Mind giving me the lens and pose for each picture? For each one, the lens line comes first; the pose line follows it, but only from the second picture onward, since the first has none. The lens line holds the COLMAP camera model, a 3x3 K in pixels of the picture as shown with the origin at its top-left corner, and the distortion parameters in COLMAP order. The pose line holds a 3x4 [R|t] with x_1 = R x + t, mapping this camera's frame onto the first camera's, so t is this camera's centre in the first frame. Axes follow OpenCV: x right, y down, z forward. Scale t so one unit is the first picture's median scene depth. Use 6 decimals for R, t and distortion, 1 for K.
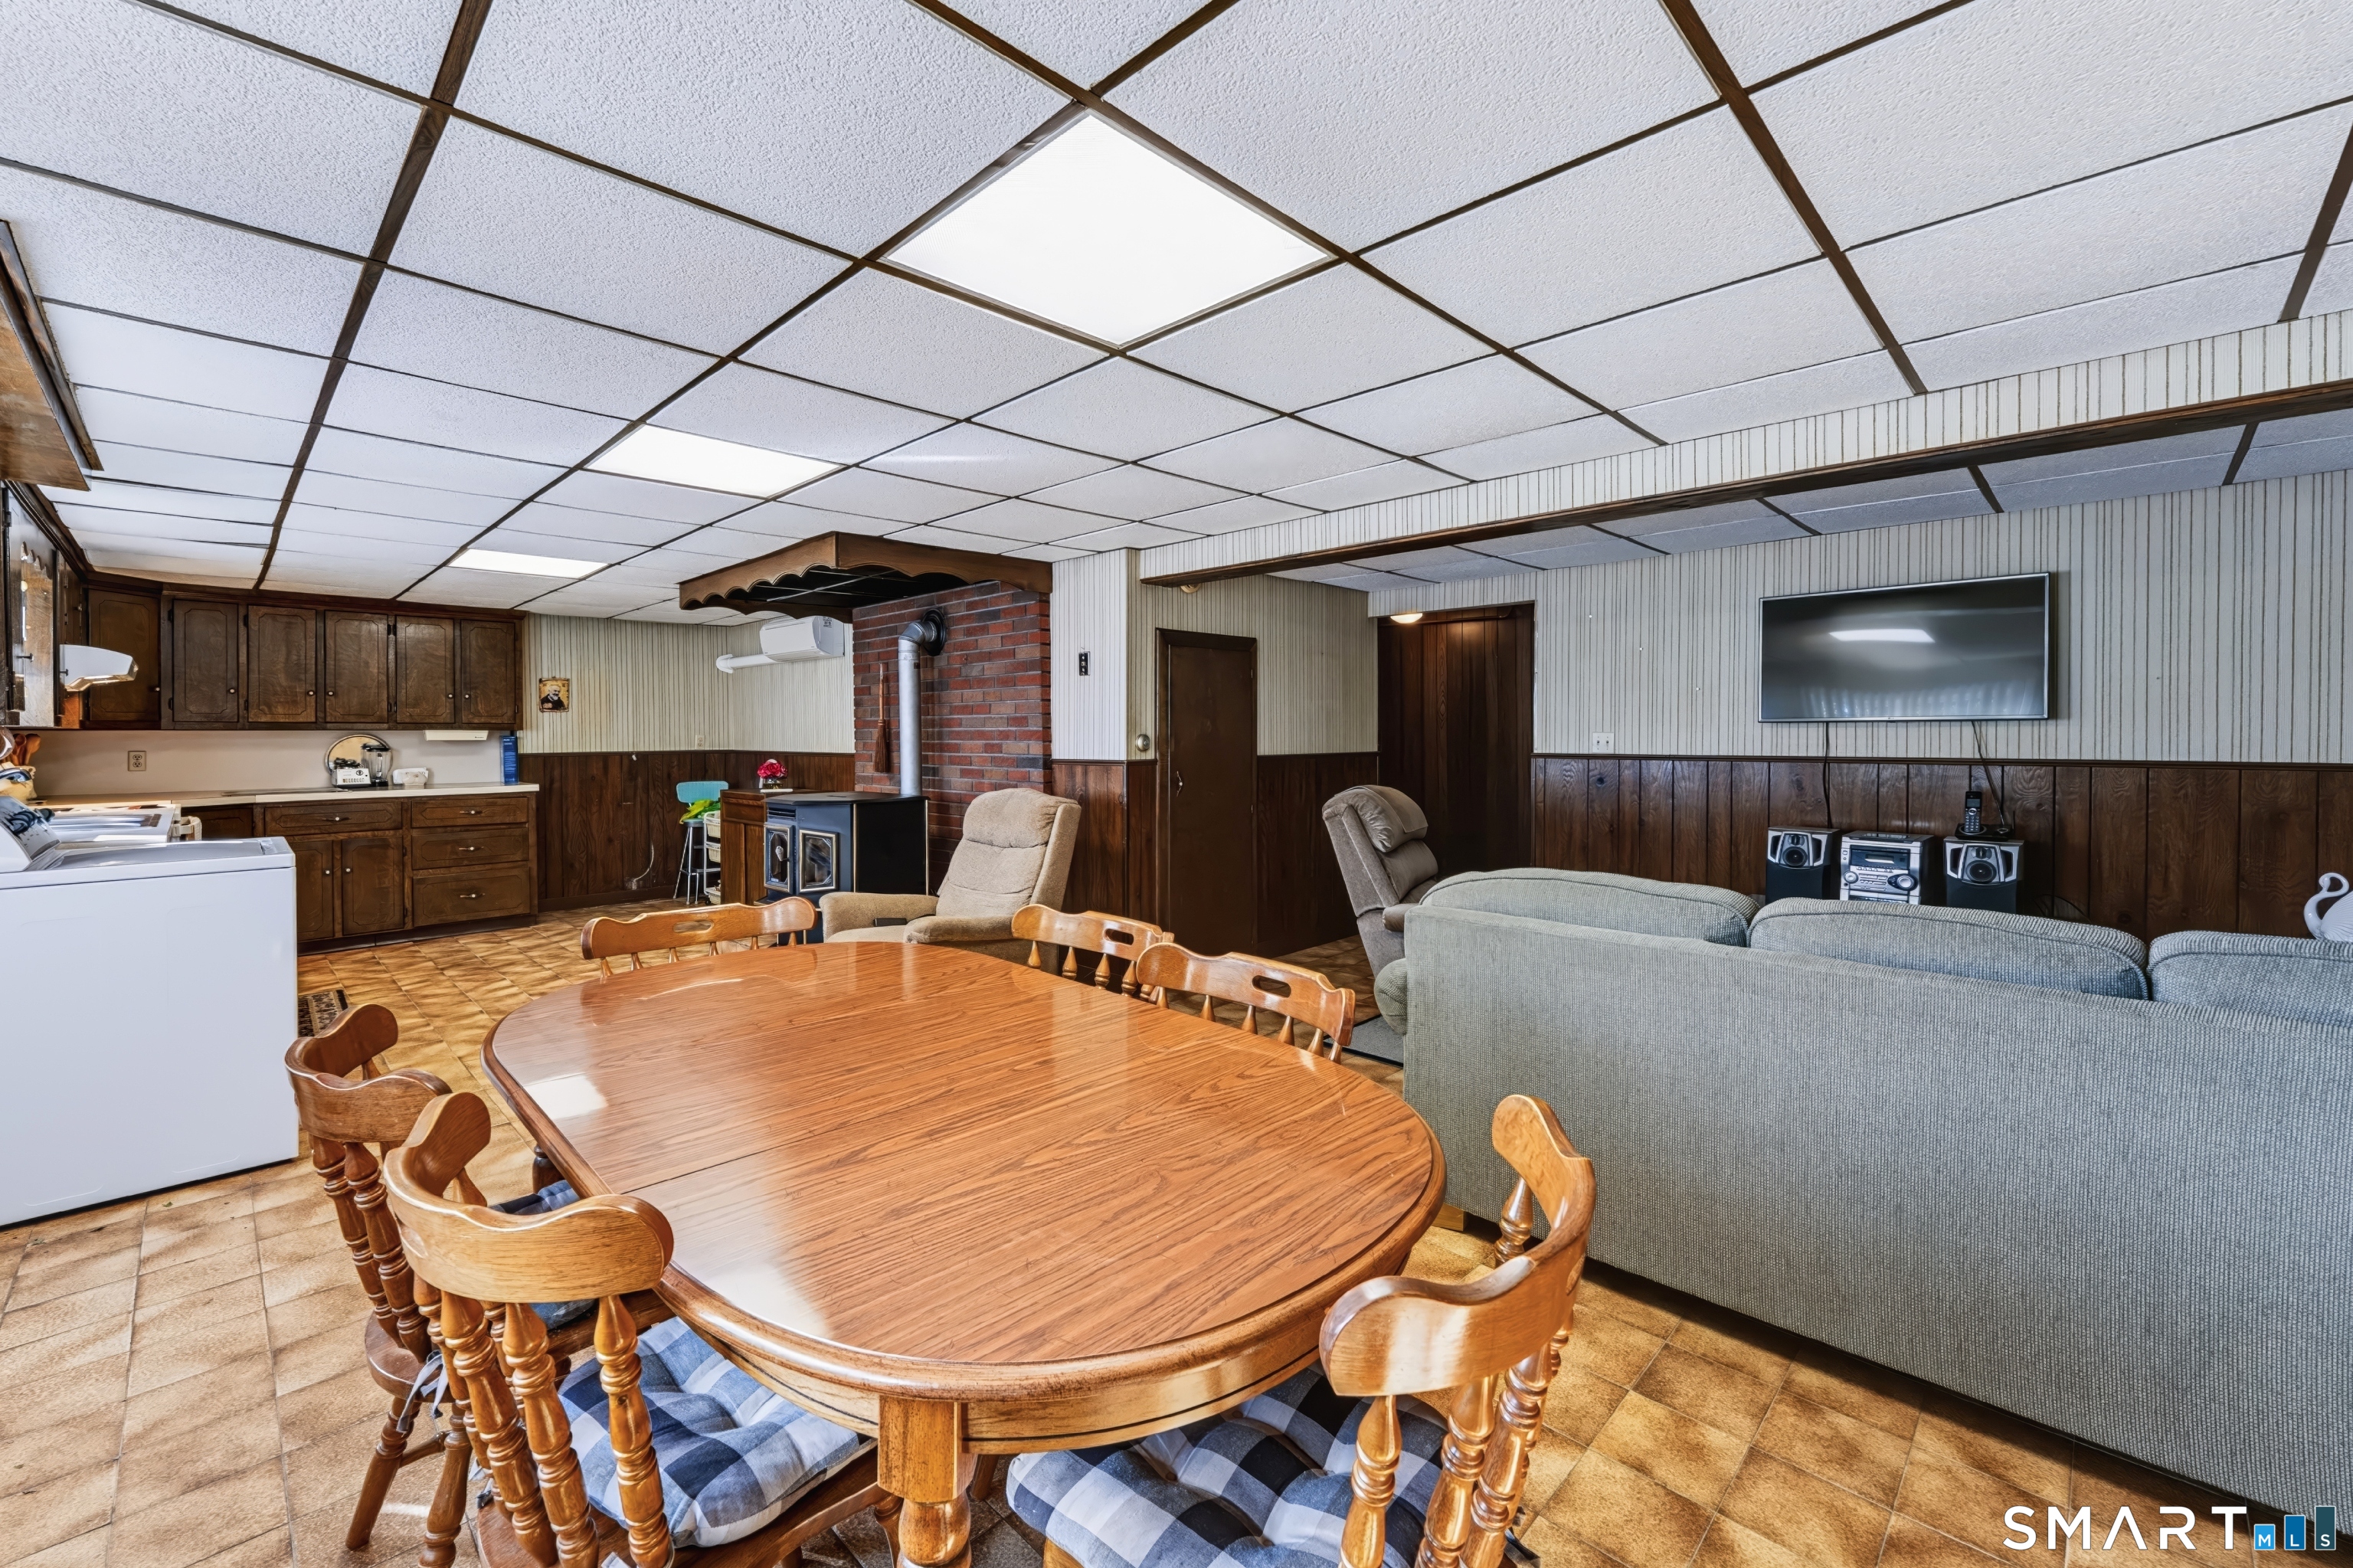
lens RADIAL K [[956.9, 0, 1166.5], [0, 956.9, 738.2], [0, 0, 1]] dist [-0.003686, -0.000411]
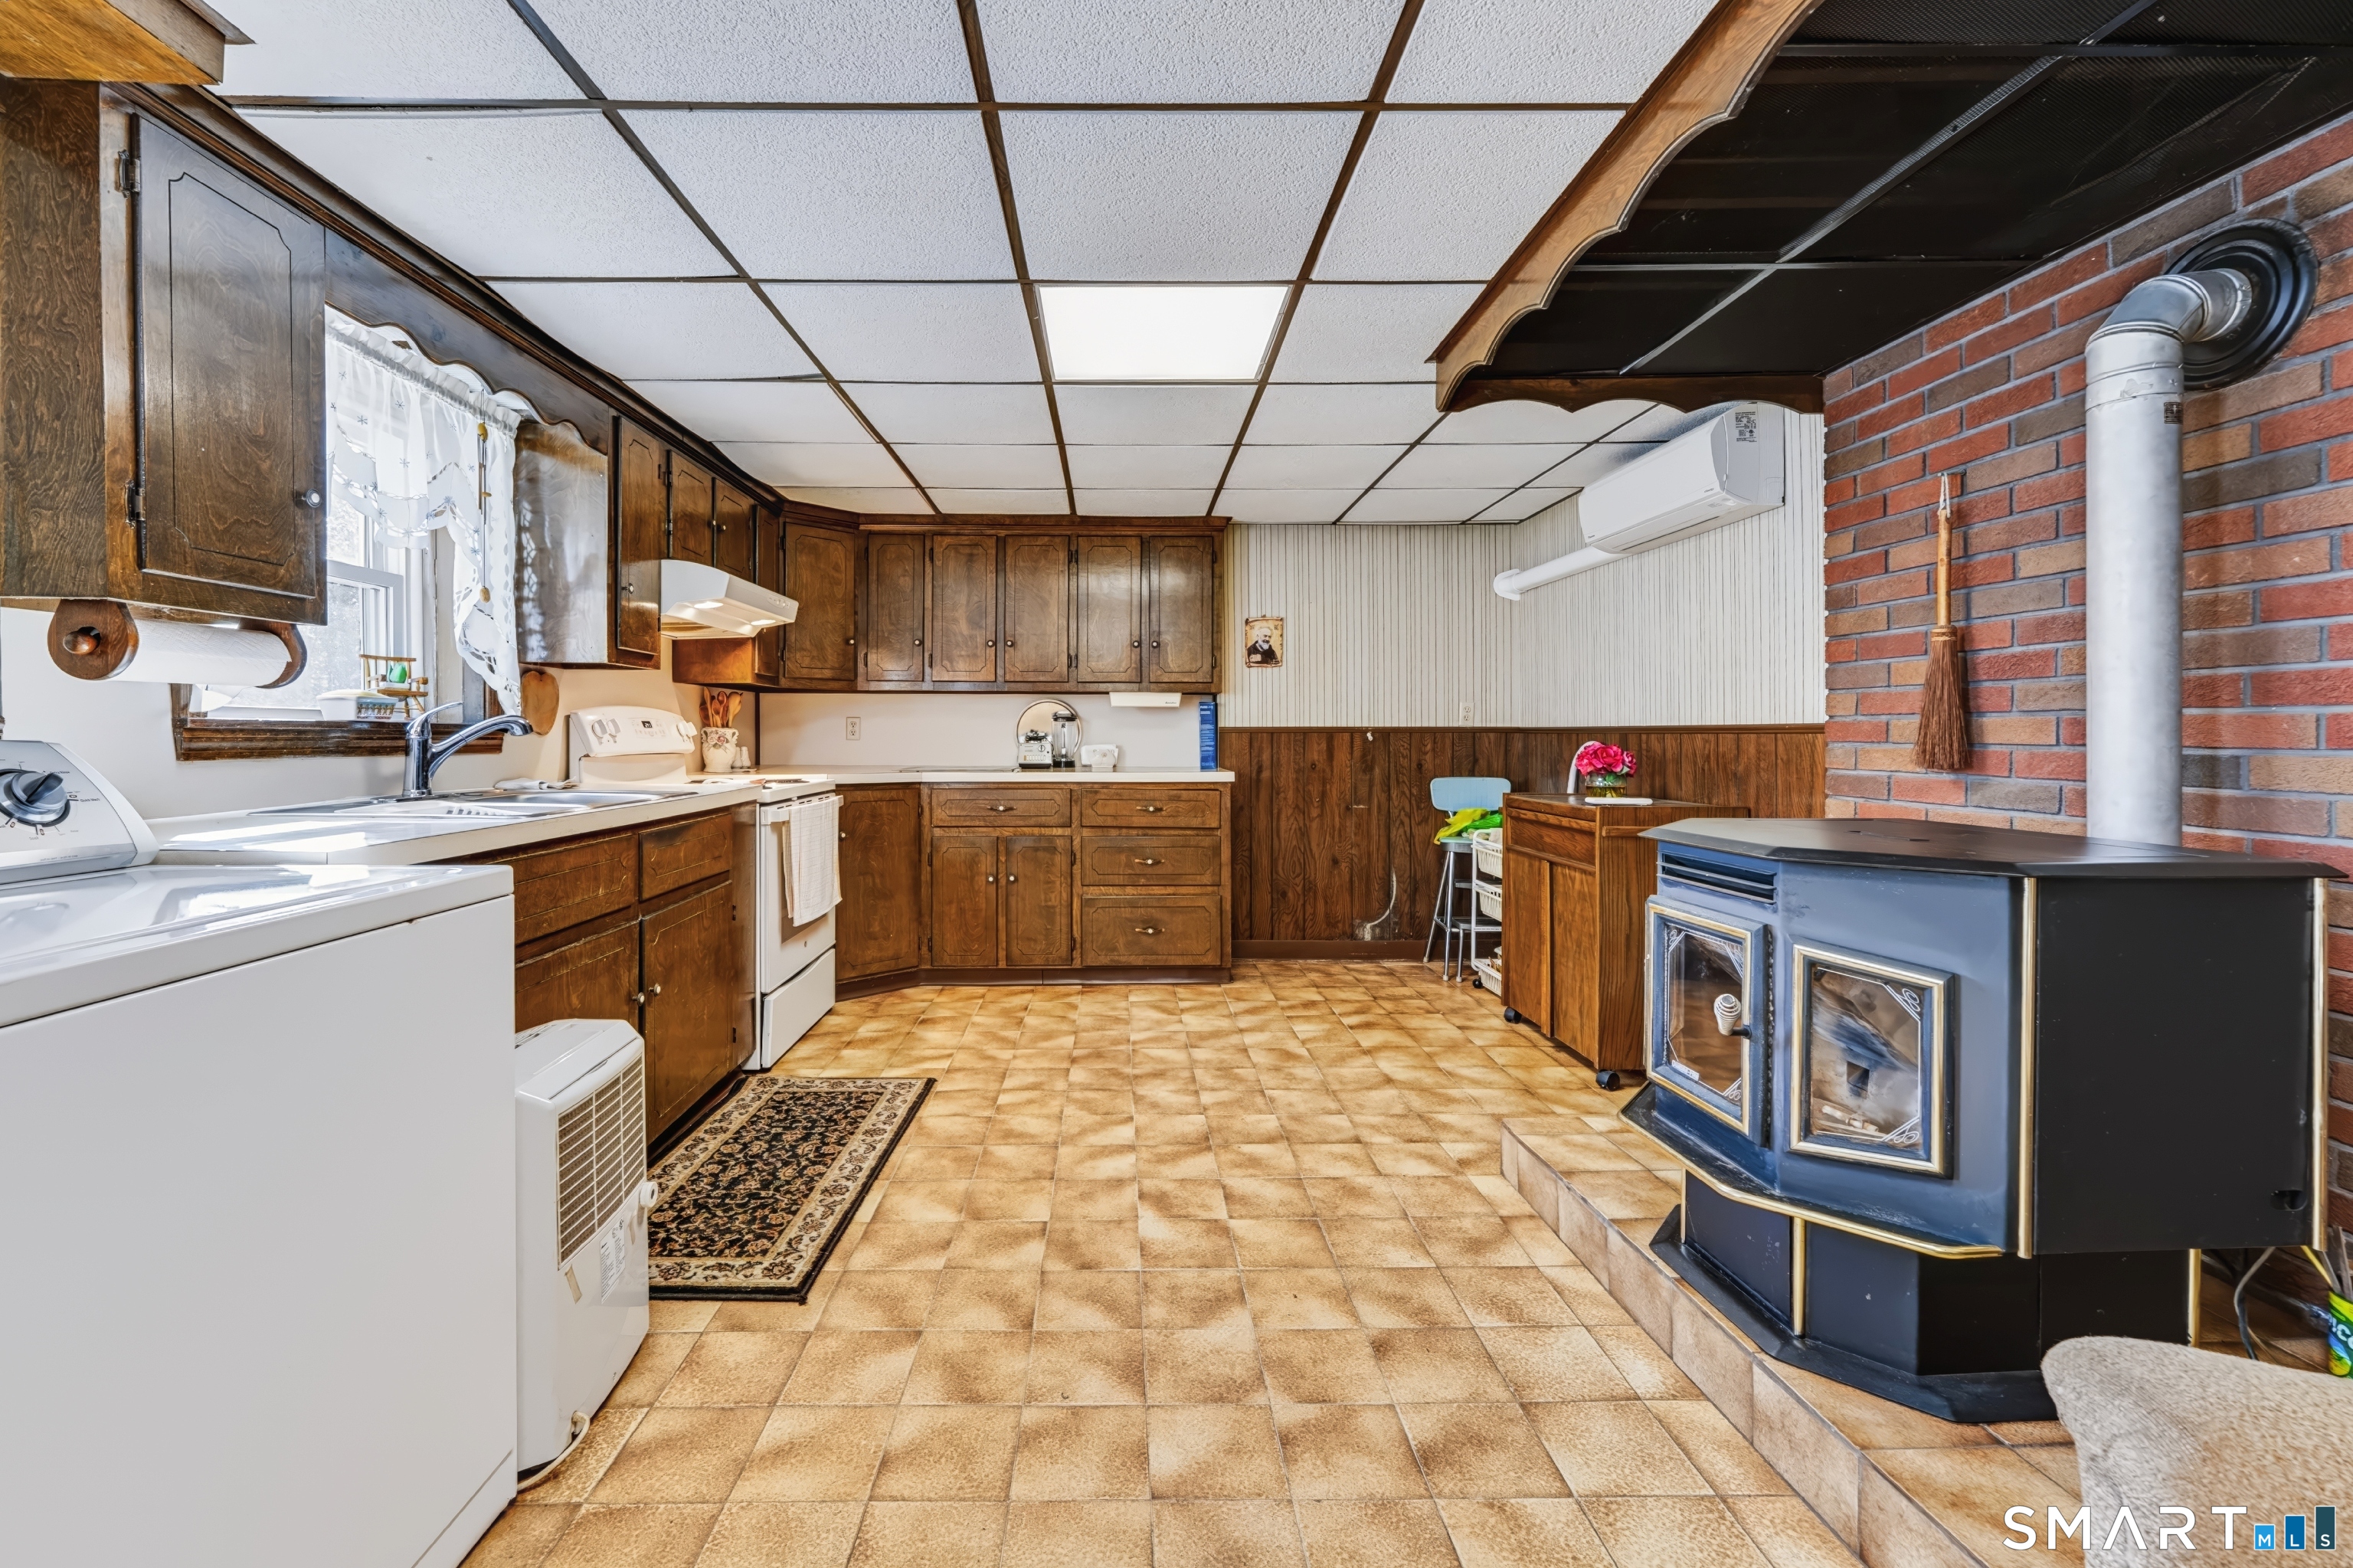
lens RADIAL K [[989.6, 0, 1118.6], [0, 989.6, 738.1], [0, 0, 1]] dist [-0.001191, 0.000114]
pose [[0.707158, 0.009585, -0.706991, -0.231814], [-0.008557, 0.999951, 0.004998, 0.022404], [0.707004, 0.002516, 0.707205, 0.461902]]
